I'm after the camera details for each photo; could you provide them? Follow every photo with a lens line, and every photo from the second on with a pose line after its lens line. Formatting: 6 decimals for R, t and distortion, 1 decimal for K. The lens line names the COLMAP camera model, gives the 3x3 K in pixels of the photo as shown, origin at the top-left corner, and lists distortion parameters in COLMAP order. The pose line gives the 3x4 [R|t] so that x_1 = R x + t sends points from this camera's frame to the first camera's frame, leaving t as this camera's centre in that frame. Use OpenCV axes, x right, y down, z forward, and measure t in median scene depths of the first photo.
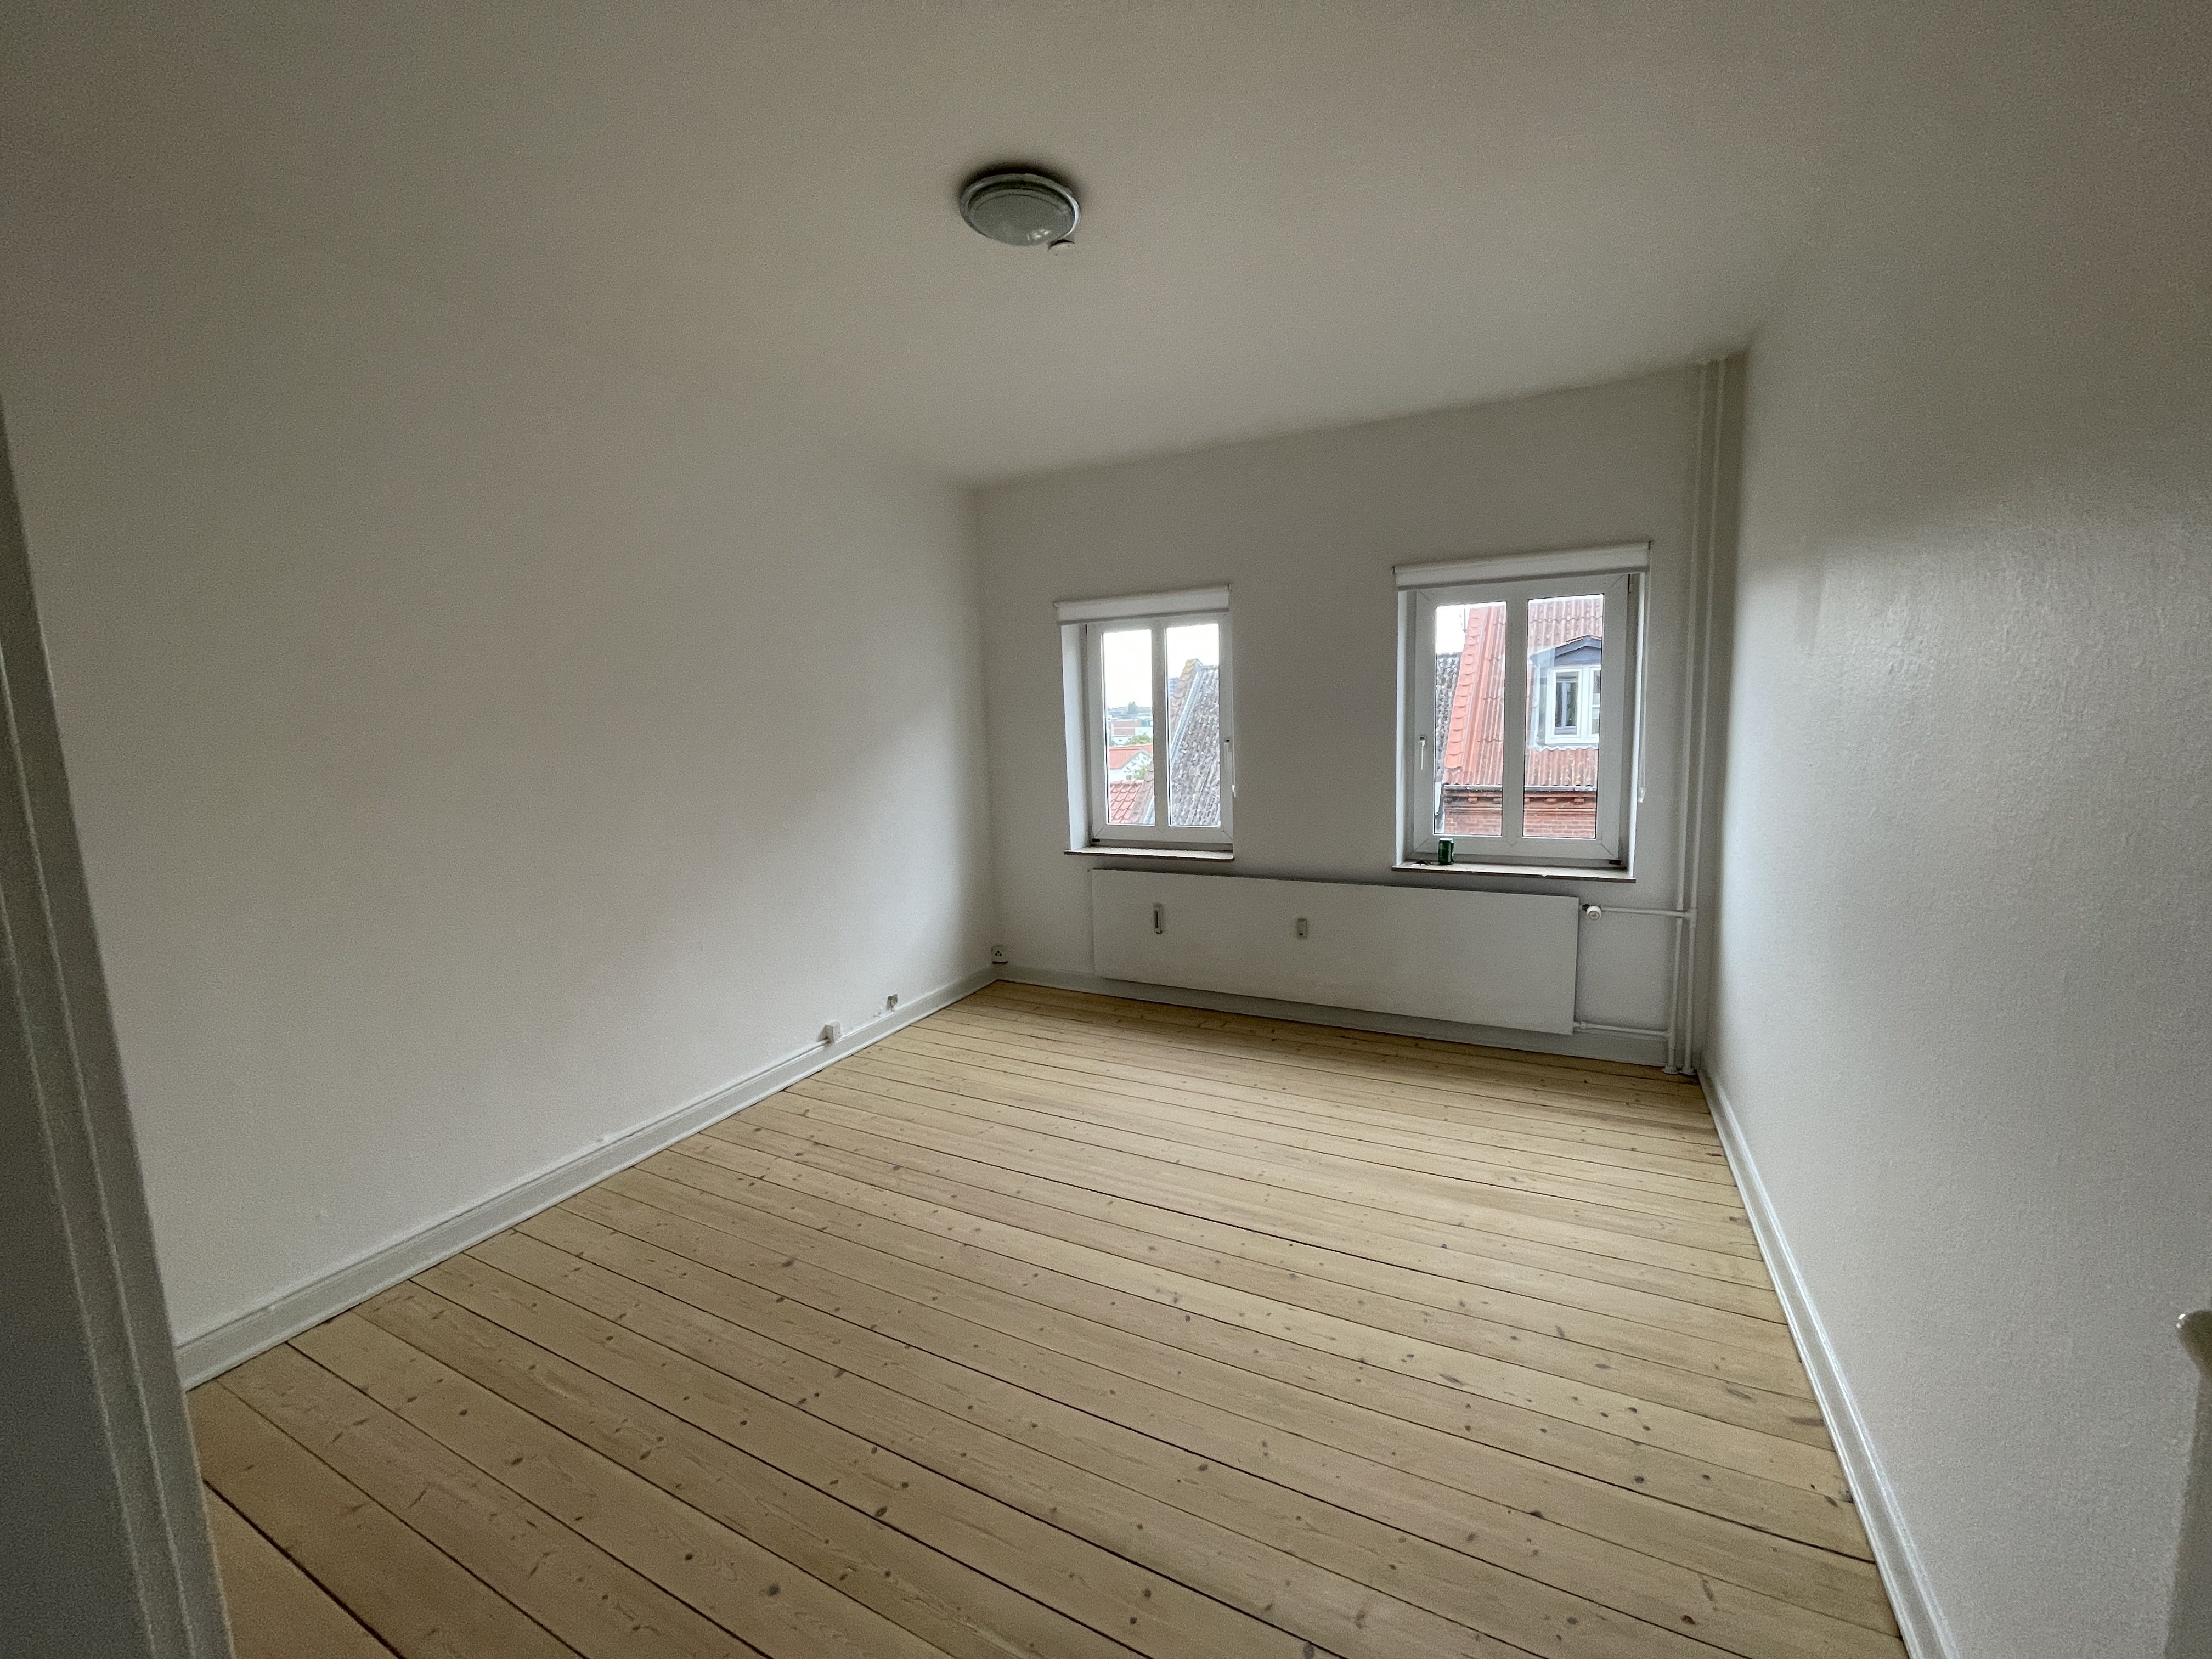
lens RADIAL K [[904.4, 0, 1094.6], [0, 904.4, 827.4], [0, 0, 1]] dist [0.002519, -0.000064]
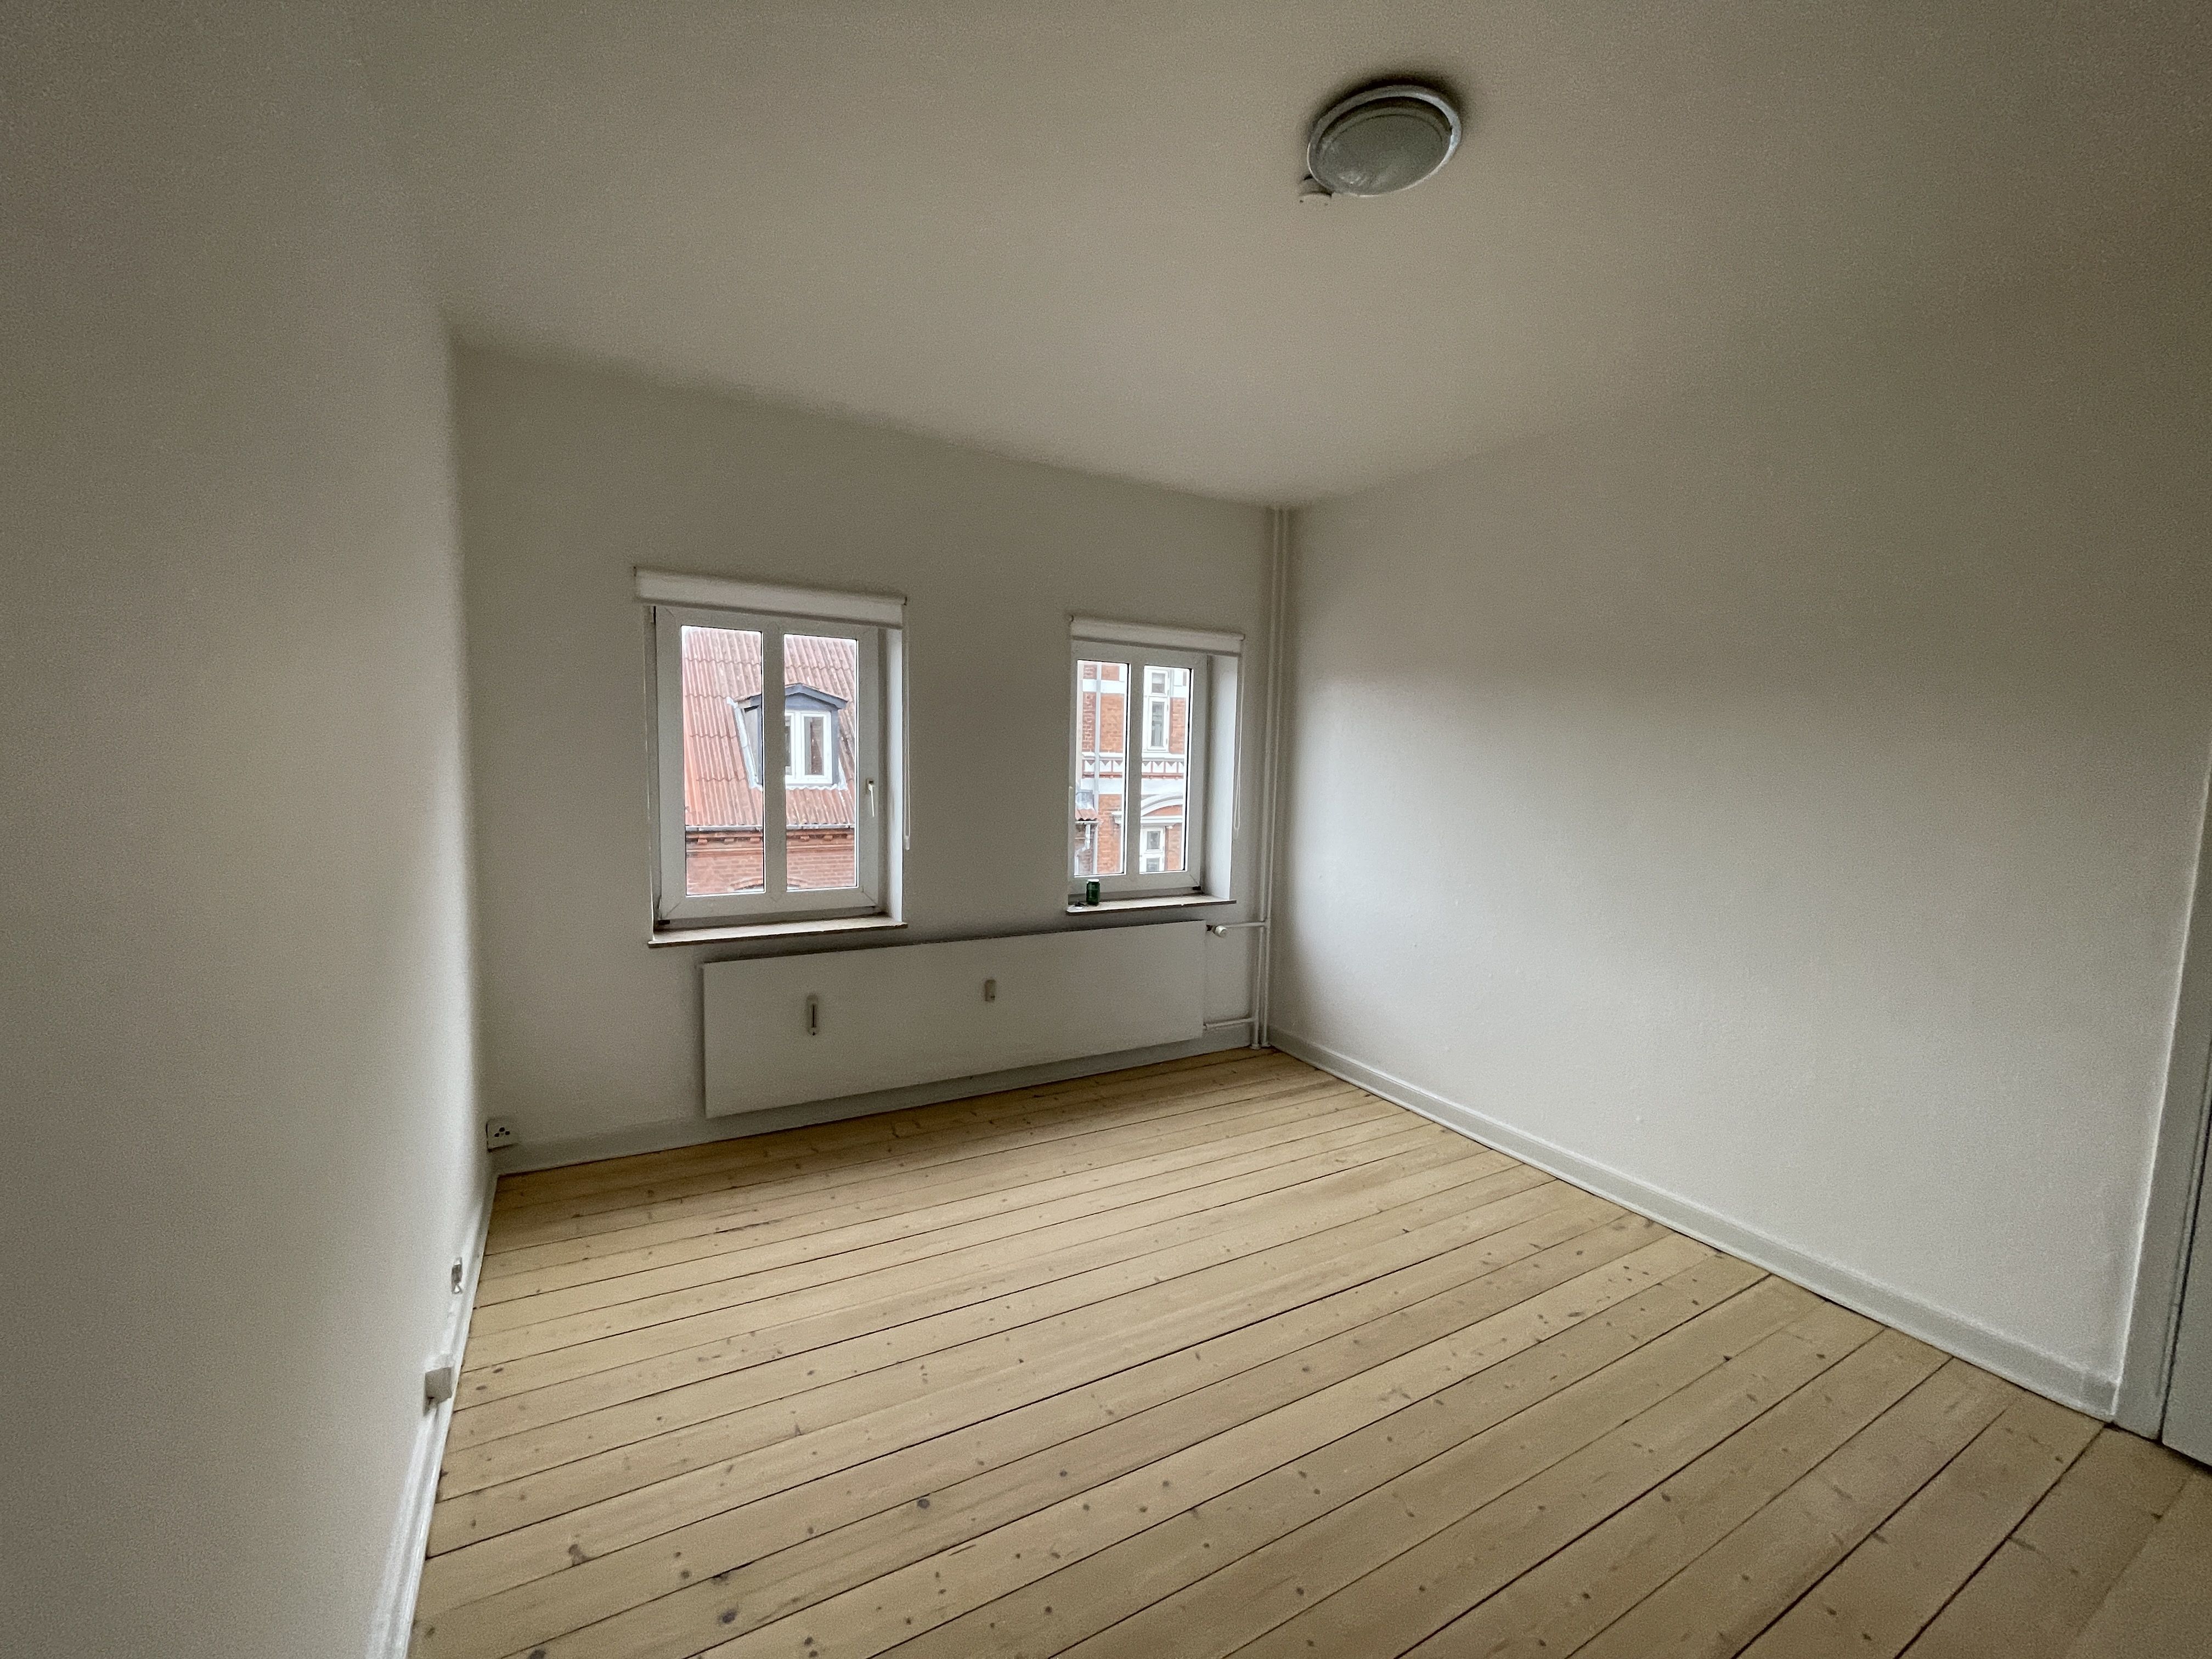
lens RADIAL K [[904.4, 0, 1094.6], [0, 904.4, 827.4], [0, 0, 1]] dist [0.002519, -0.000064]
pose [[0.538937, -0.026462, 0.841931, -0.521273], [0.060262, 0.998157, -0.007203, -0.043204], [-0.840188, 0.054618, 0.539538, 0.454993]]
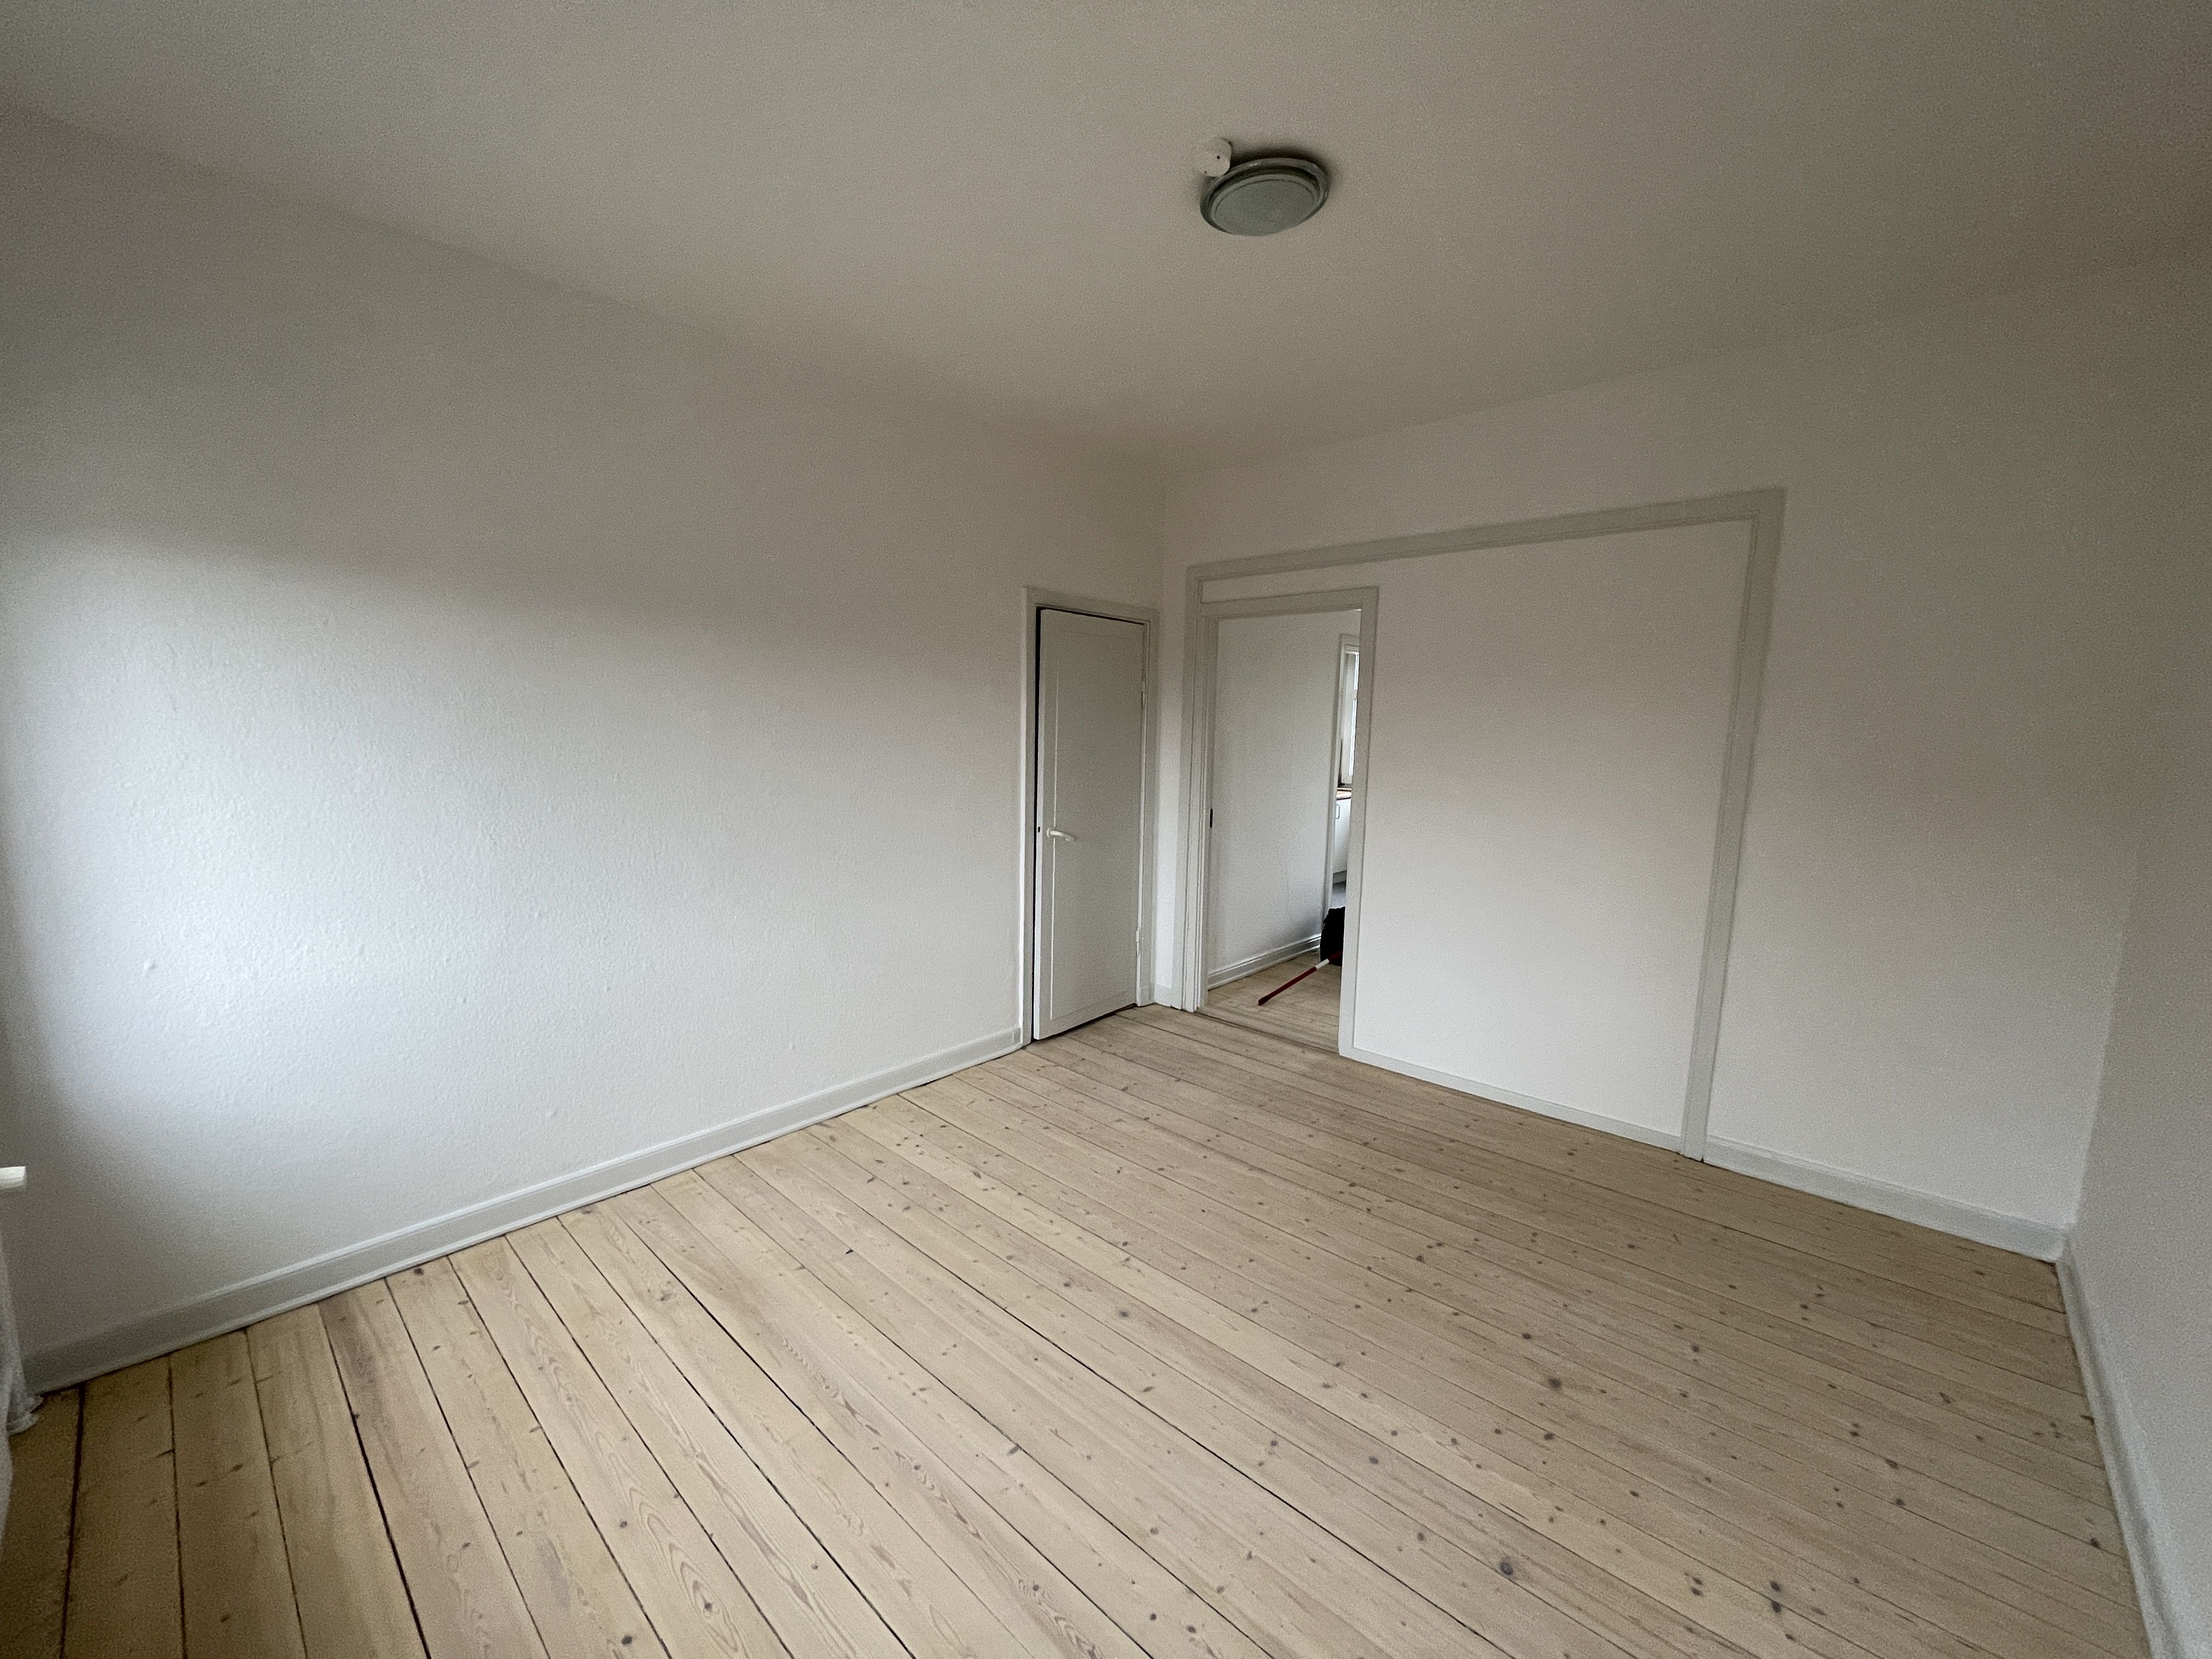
lens RADIAL K [[904.4, 0, 1094.6], [0, 904.4, 827.4], [0, 0, 1]] dist [0.002519, -0.000064]
pose [[-0.966010, -0.014355, 0.258107, -0.092921], [0.048614, 0.970554, 0.235927, -0.154148], [-0.253893, 0.240456, -0.936867, 1.180713]]
